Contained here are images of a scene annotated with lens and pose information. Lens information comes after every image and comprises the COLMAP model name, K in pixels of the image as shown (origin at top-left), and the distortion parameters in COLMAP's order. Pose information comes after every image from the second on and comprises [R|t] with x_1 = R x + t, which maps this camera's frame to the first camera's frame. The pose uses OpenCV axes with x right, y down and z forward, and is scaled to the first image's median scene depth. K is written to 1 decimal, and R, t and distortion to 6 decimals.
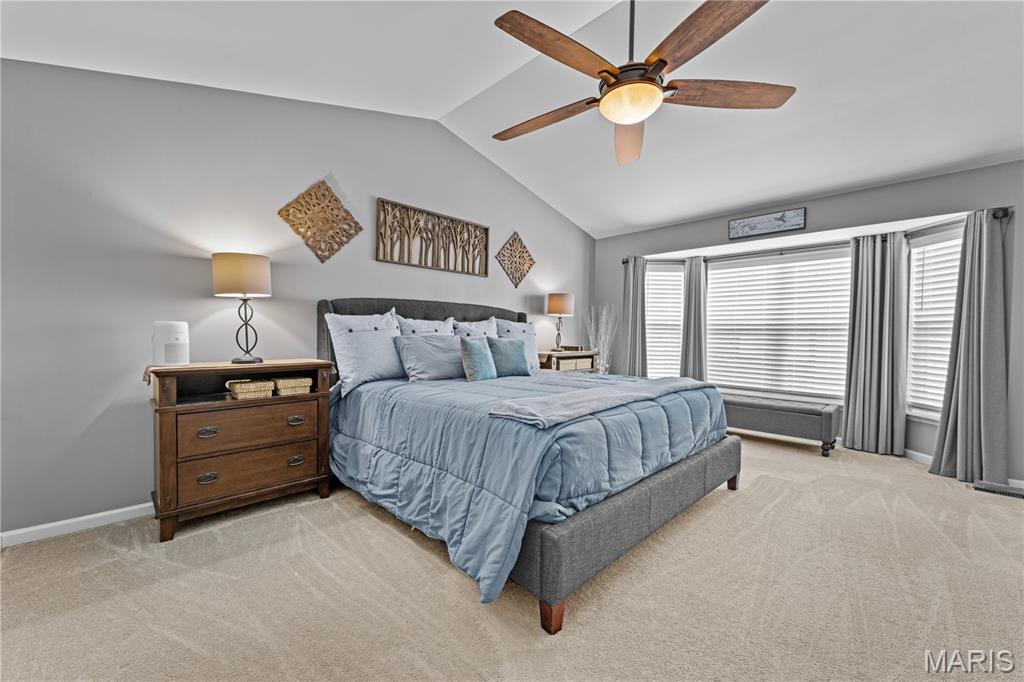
lens RADIAL K [[414.1, 0, 510.6], [0, 414.1, 332.6], [0, 0, 1]] dist [-0.000782, -0.000023]
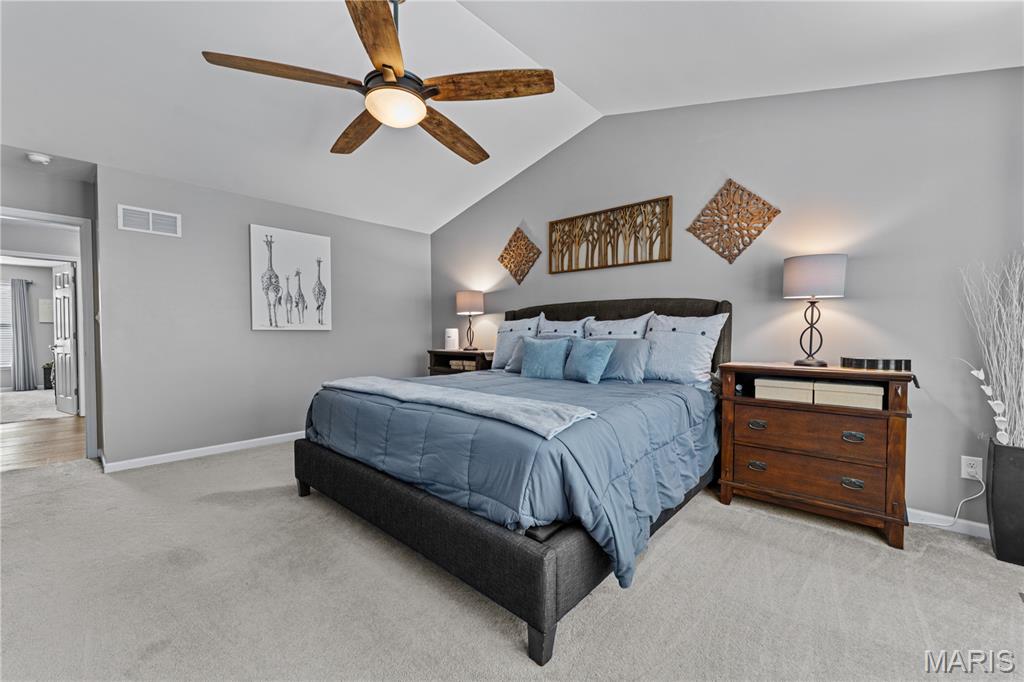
lens RADIAL K [[391.0, 0, 516.4], [0, 391.0, 340.0], [0, 0, 1]] dist [-0.000378, 0.000001]
pose [[0.065199, 0.006664, -0.997850, 0.713461], [0.001188, 0.999976, 0.006756, 0.011358], [0.997872, -0.001626, 0.065189, 0.718296]]
